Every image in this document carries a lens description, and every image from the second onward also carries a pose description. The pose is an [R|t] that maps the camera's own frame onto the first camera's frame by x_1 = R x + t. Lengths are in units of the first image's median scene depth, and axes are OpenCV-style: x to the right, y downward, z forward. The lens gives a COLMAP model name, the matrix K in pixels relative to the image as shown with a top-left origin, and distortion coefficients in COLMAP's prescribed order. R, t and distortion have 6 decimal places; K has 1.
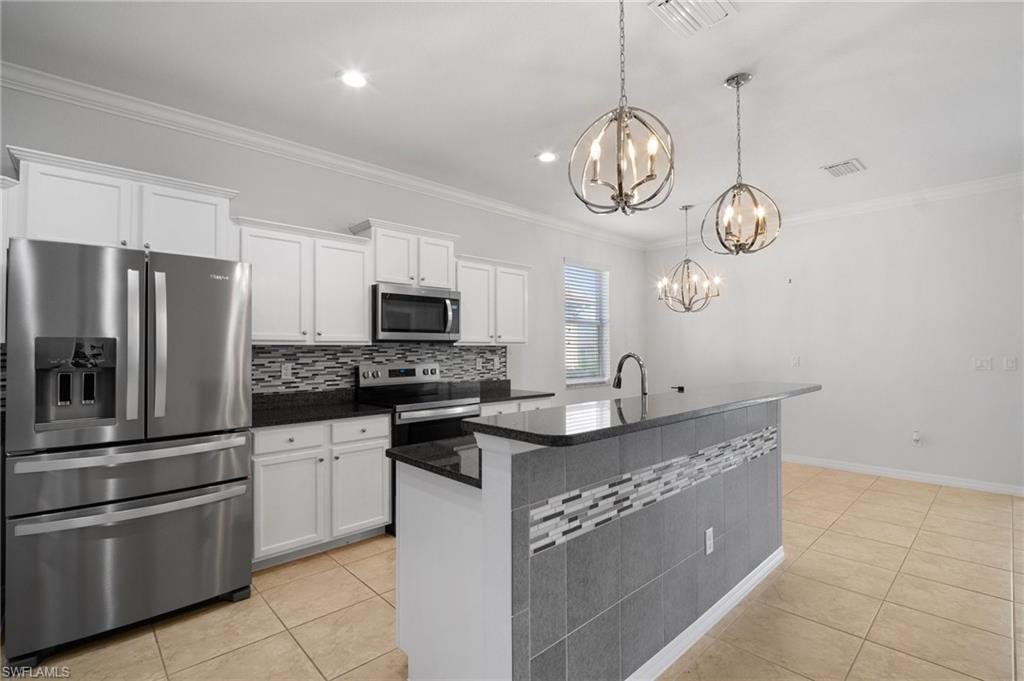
lens RADIAL K [[468.9, 0, 505.8], [0, 468.9, 342.3], [0, 0, 1]] dist [0.003535, -0.010215]
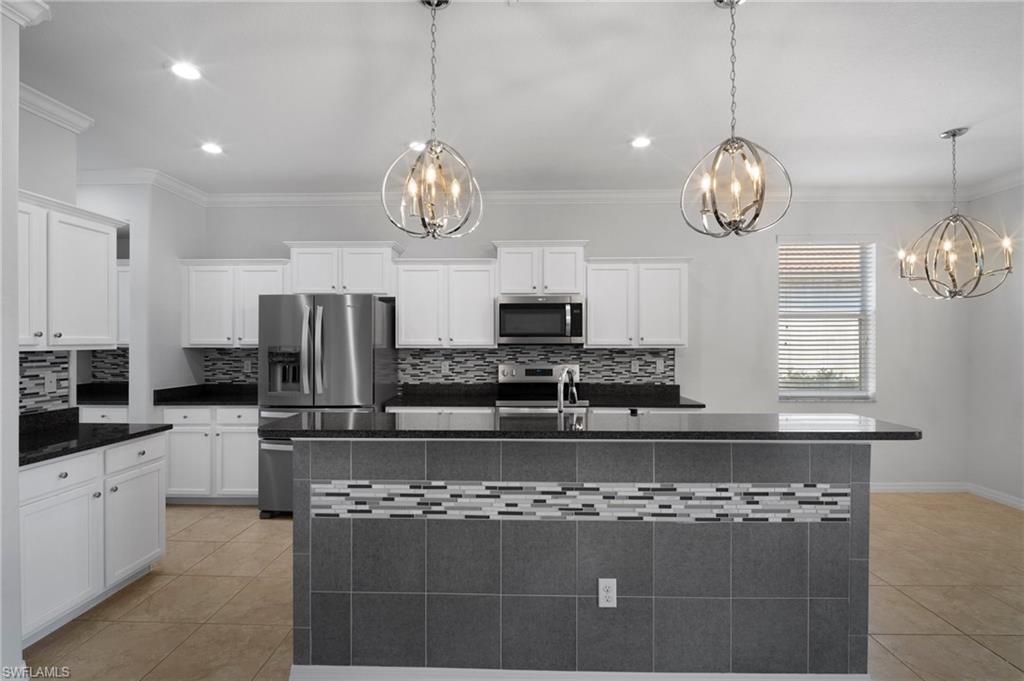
lens RADIAL K [[468.9, 0, 505.8], [0, 468.9, 342.3], [0, 0, 1]] dist [0.003535, -0.010215]
pose [[0.713848, 0.005564, -0.700278, 0.531680], [0.007865, 0.999842, 0.015962, -0.026098], [0.700256, -0.016902, 0.713691, 0.163316]]
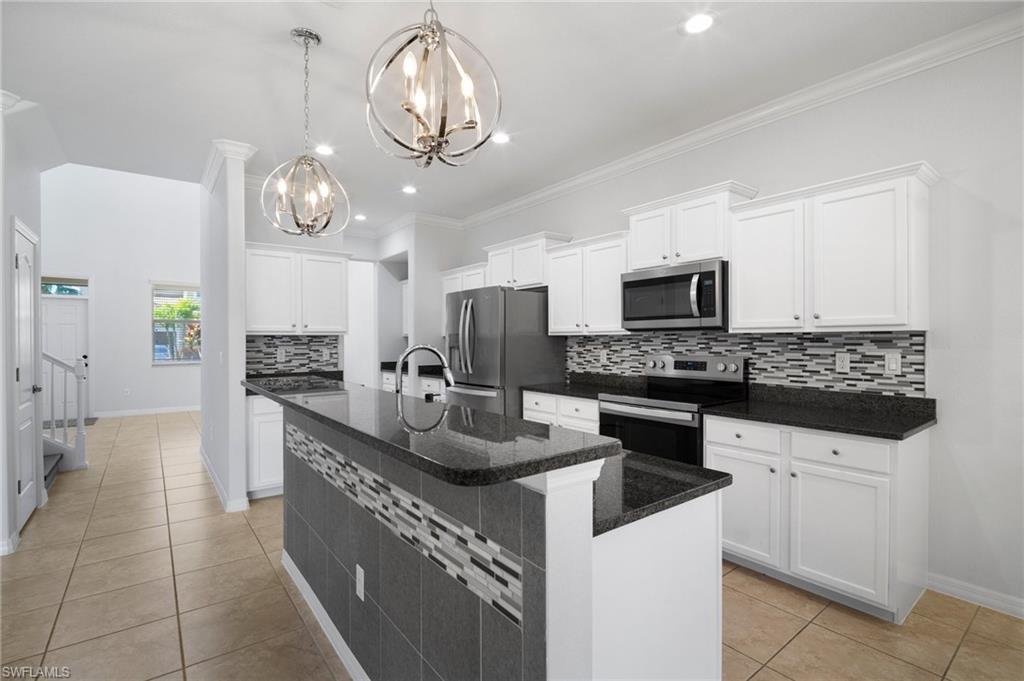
lens RADIAL K [[468.9, 0, 505.8], [0, 468.9, 342.3], [0, 0, 1]] dist [0.003535, -0.010215]
pose [[-0.093460, 0.010926, -0.995563, 0.712862], [0.018968, 0.999778, 0.009192, 0.008396], [0.995442, -0.018025, -0.093646, 0.790091]]
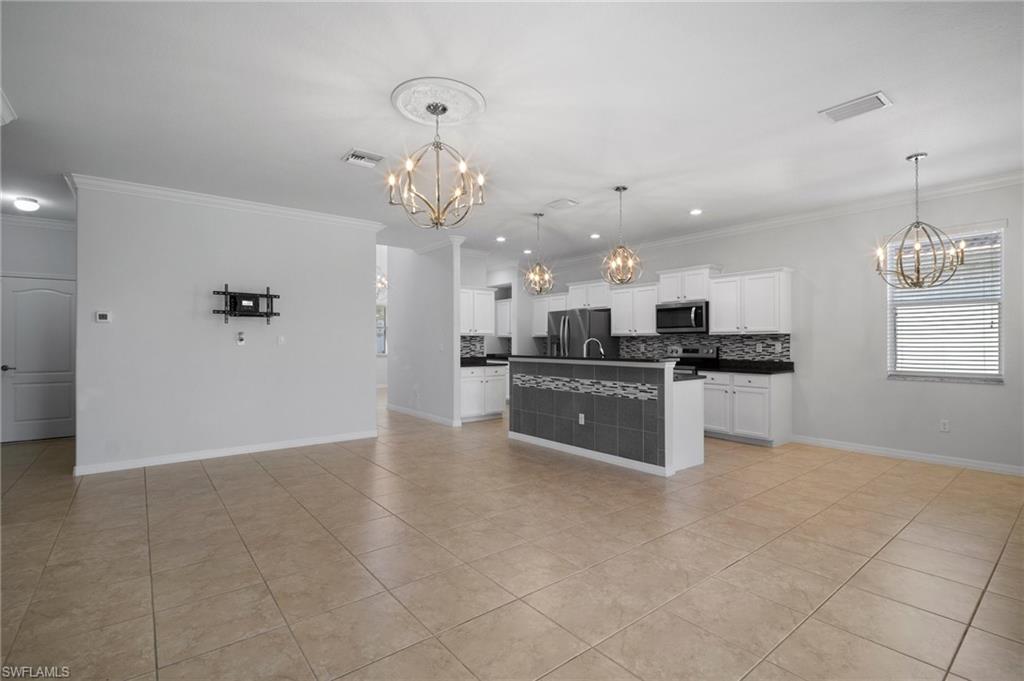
lens RADIAL K [[468.9, 0, 505.8], [0, 468.9, 342.3], [0, 0, 1]] dist [0.003535, -0.010215]
pose [[-0.078826, 0.004221, -0.996879, 1.657351], [0.017240, 0.999847, 0.002870, 0.017536], [0.996739, -0.016960, -0.078887, 0.485130]]
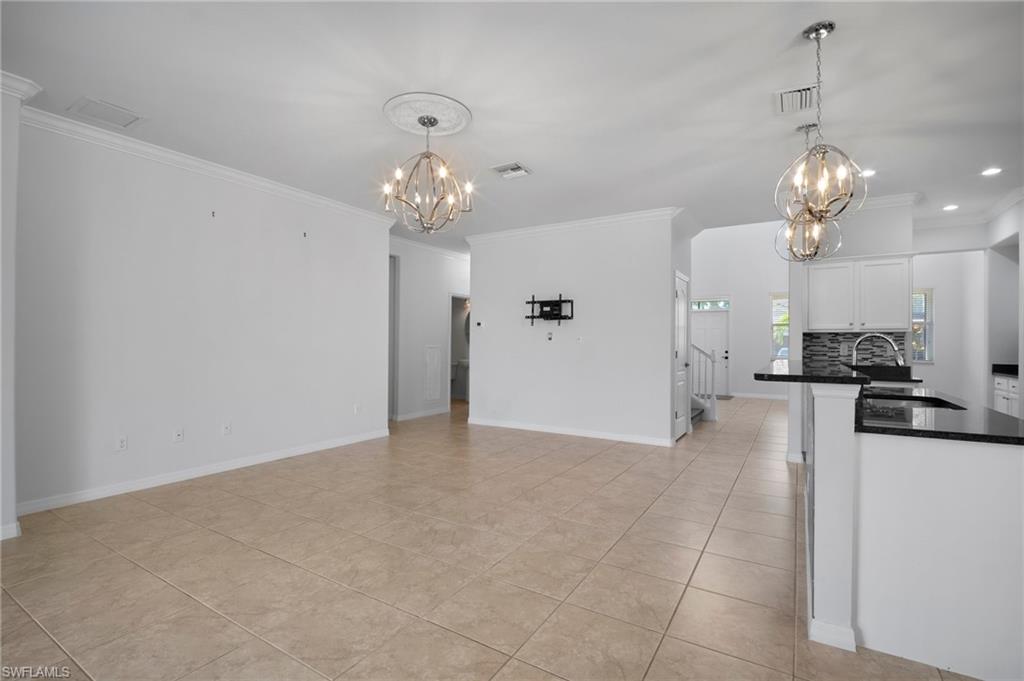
lens RADIAL K [[468.9, 0, 505.8], [0, 468.9, 342.3], [0, 0, 1]] dist [0.003535, -0.010215]
pose [[-0.963906, -0.001684, -0.266237, 0.932952], [0.002489, 0.999879, -0.015338, 0.038719], [0.266230, -0.015447, -0.963786, 1.197781]]
